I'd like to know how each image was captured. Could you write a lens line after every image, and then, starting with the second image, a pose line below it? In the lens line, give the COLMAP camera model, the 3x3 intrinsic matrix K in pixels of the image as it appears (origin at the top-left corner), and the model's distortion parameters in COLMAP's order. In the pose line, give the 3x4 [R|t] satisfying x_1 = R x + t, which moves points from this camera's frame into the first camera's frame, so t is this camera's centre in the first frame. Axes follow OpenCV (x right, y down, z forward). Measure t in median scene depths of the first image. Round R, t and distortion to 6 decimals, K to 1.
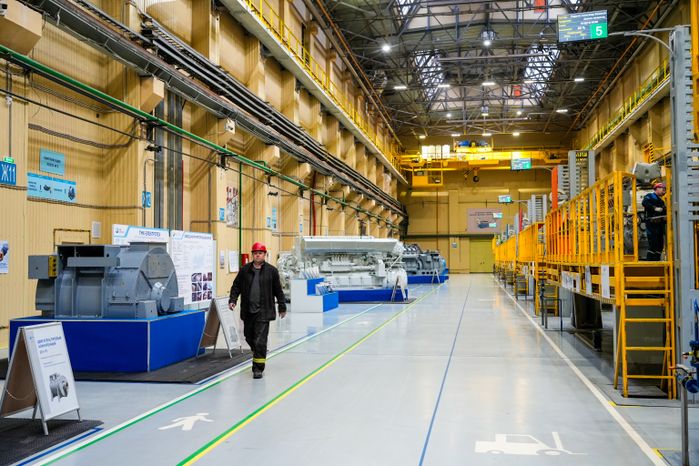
lens RADIAL K [[757.3, 0, 345.2], [0, 757.3, 232.7], [0, 0, 1]] dist [0.012177, 0.000000]
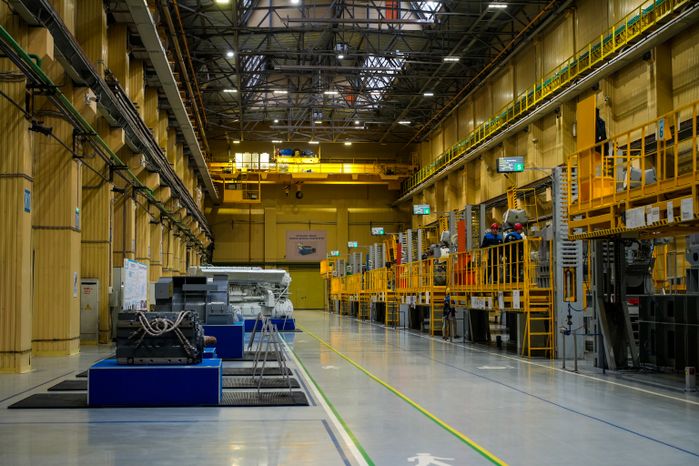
lens RADIAL K [[1134.0, 0, 350.8], [0, 1134.0, 232.3], [0, 0, 1]] dist [-0.058454, 0.000000]
pose [[0.963075, 0.018478, 0.268599, -0.107956], [-0.013075, 0.999675, -0.021891, -0.004355], [-0.268916, 0.017570, 0.963003, -0.210332]]
